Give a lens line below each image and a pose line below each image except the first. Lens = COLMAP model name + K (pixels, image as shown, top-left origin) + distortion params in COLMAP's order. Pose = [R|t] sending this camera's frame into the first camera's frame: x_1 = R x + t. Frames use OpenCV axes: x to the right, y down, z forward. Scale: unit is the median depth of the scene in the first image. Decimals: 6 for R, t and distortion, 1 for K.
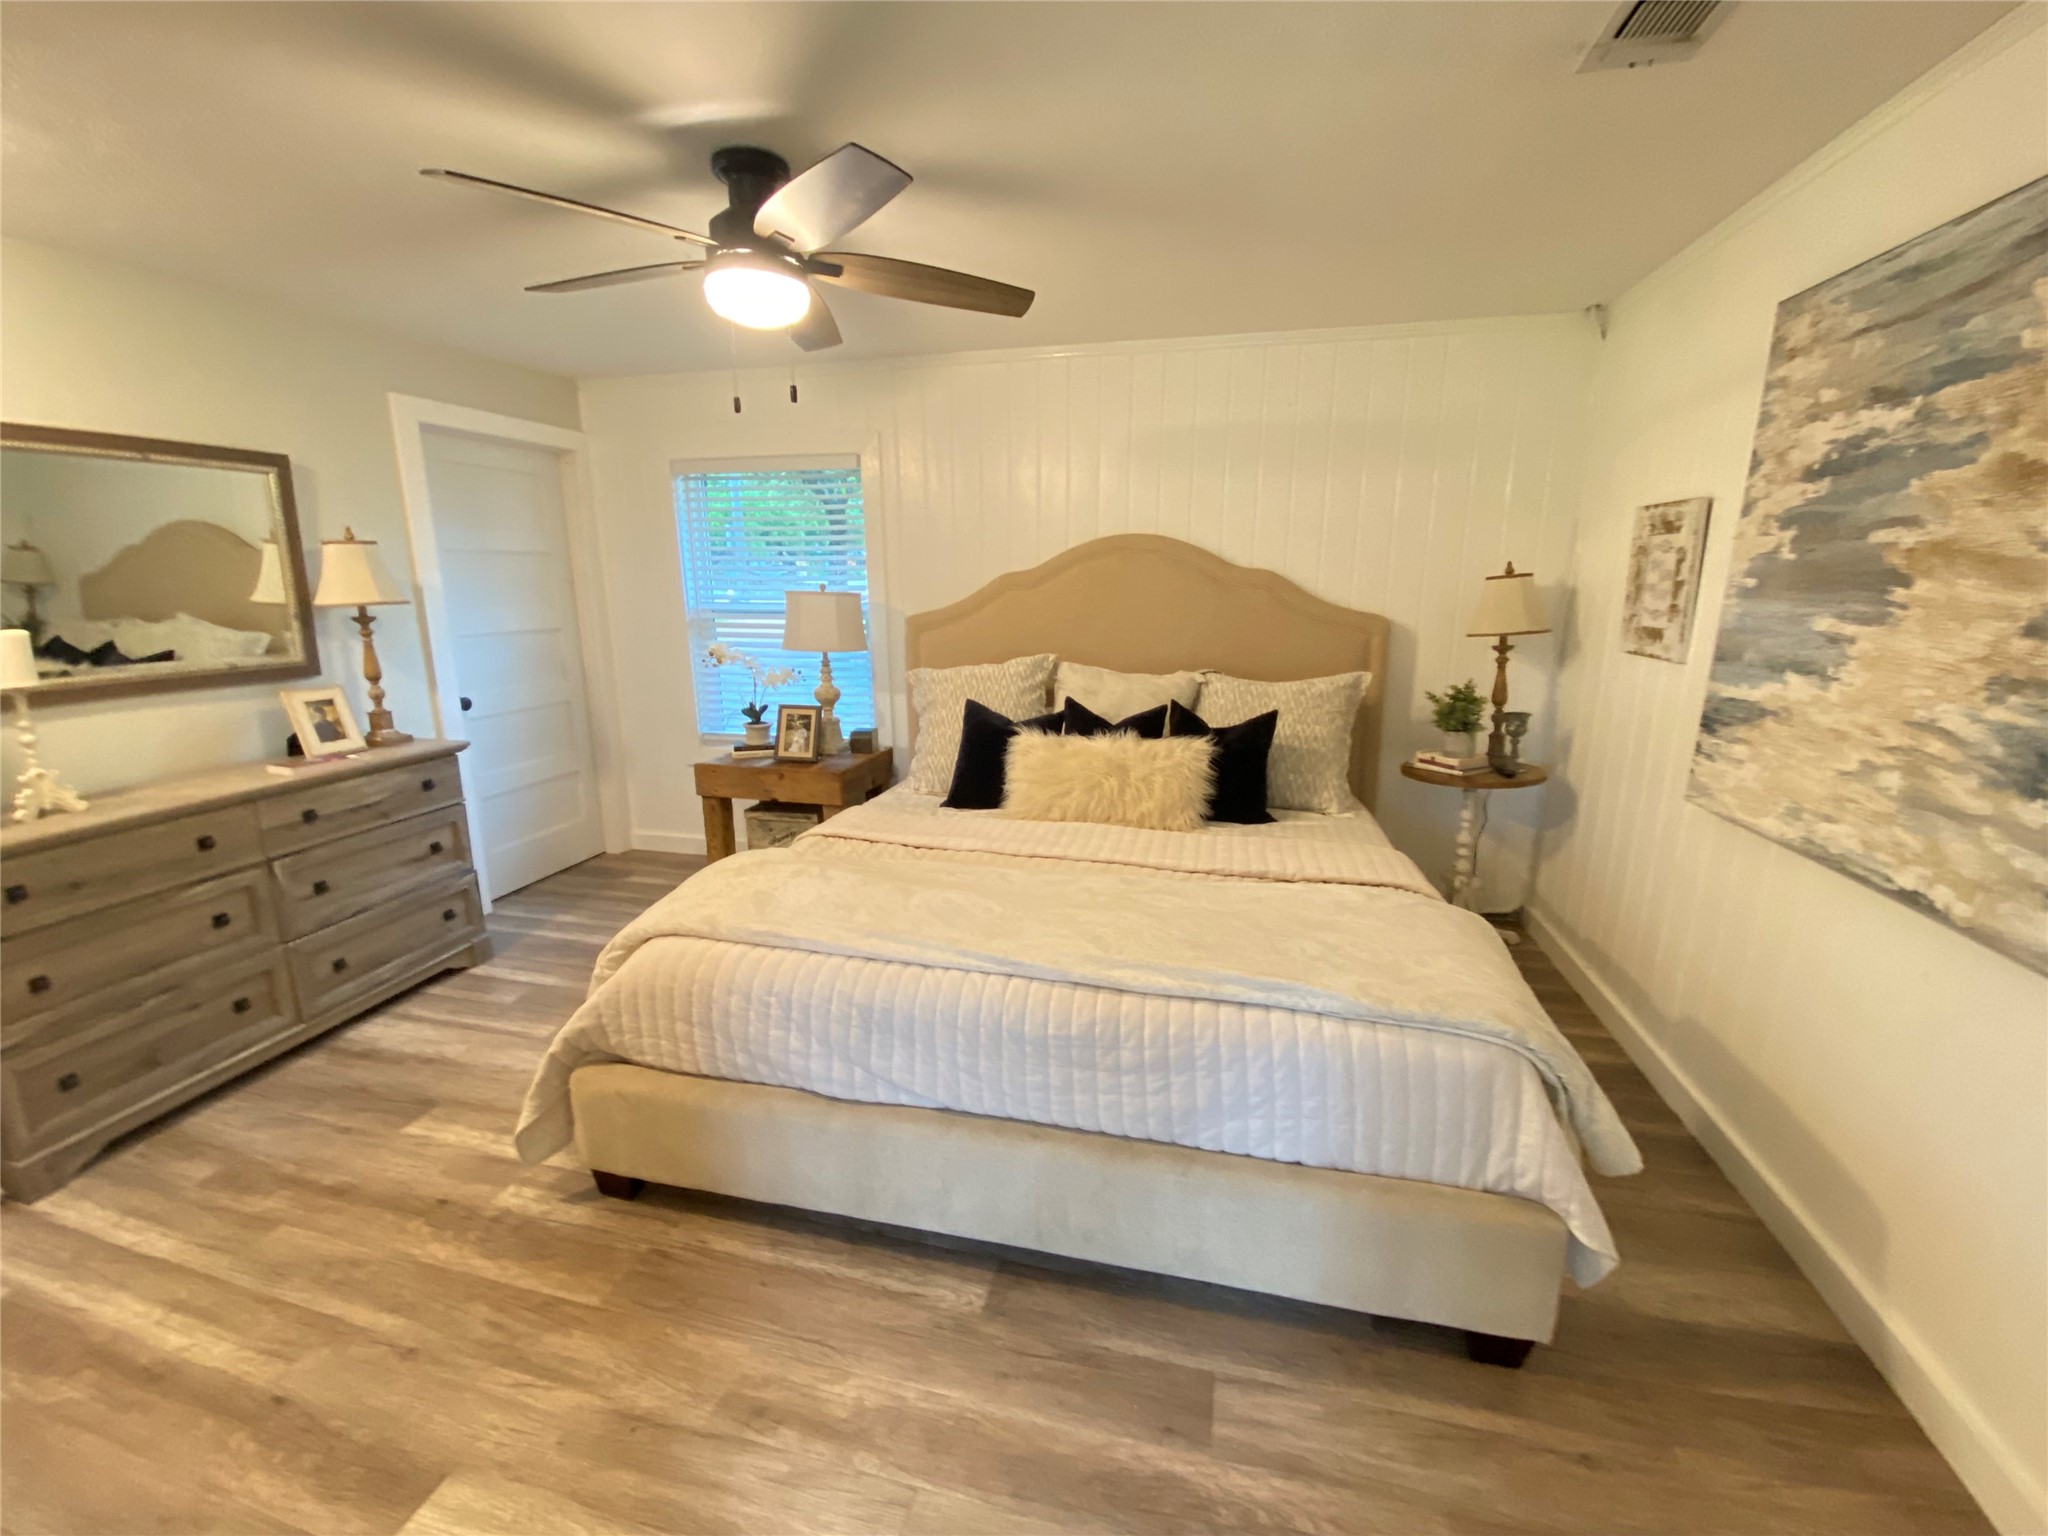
lens RADIAL K [[825.4, 0, 1024.0], [0, 825.4, 768.0], [0, 0, 1]] dist [0.011609, -0.013117]
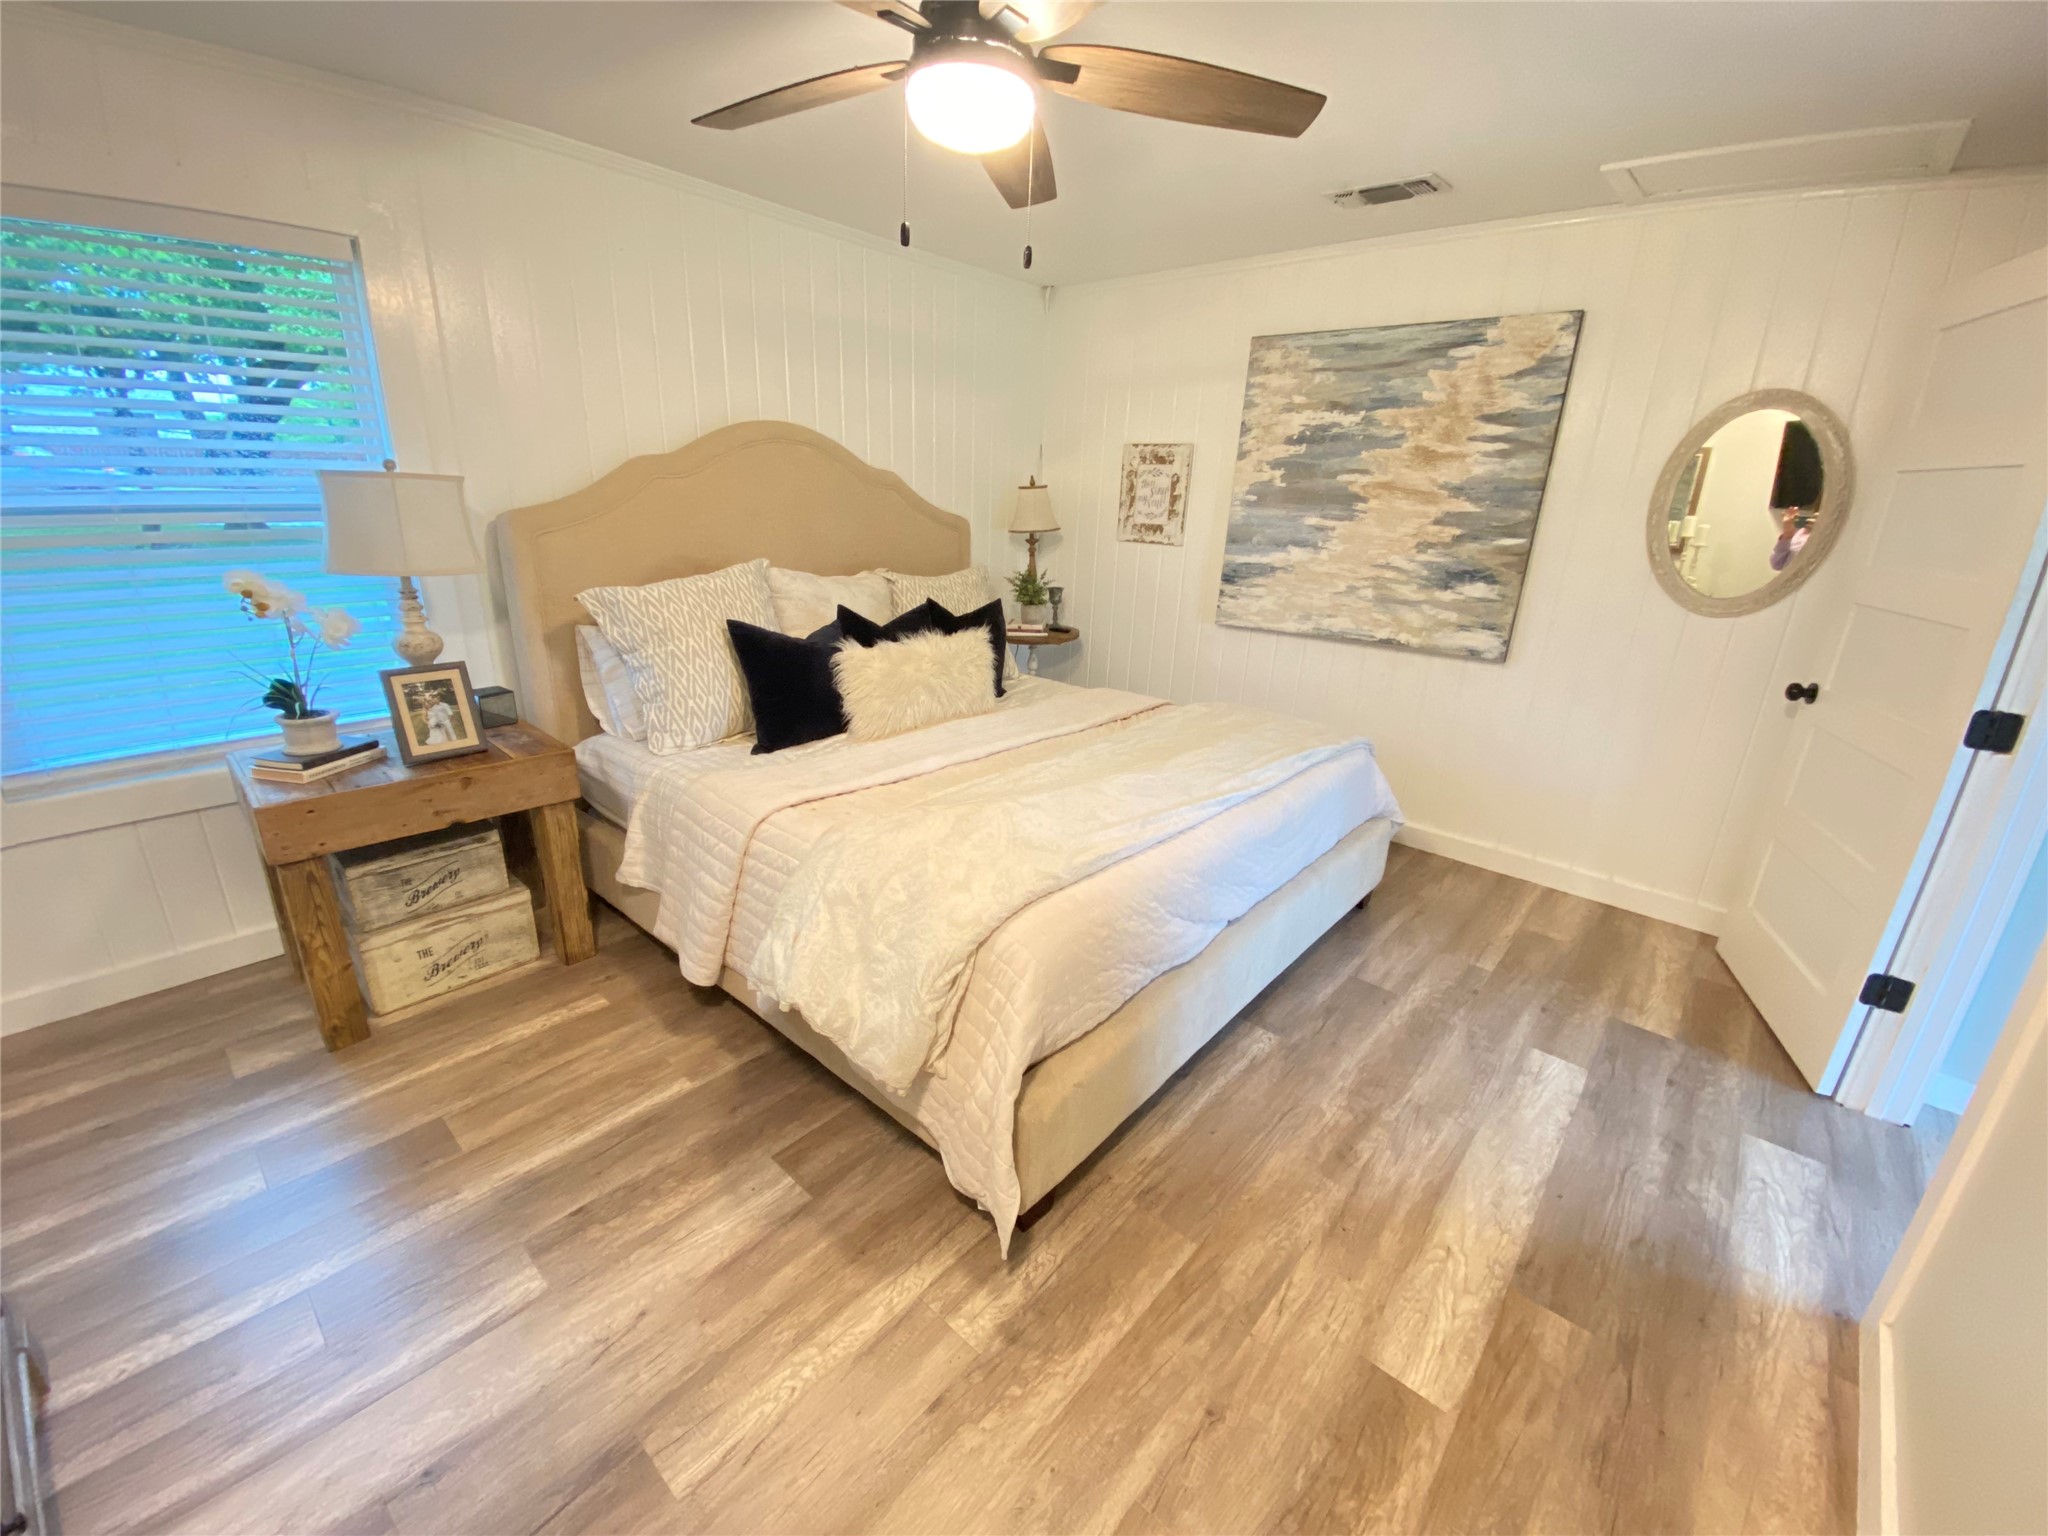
lens RADIAL K [[818.6, 0, 1024.0], [0, 818.6, 768.0], [0, 0, 1]] dist [0.038029, -0.030151]
pose [[0.465787, -0.261890, 0.845255, -1.253345], [0.157534, 0.964485, 0.212020, -0.132230], [-0.870761, 0.034400, 0.490501, 0.657220]]
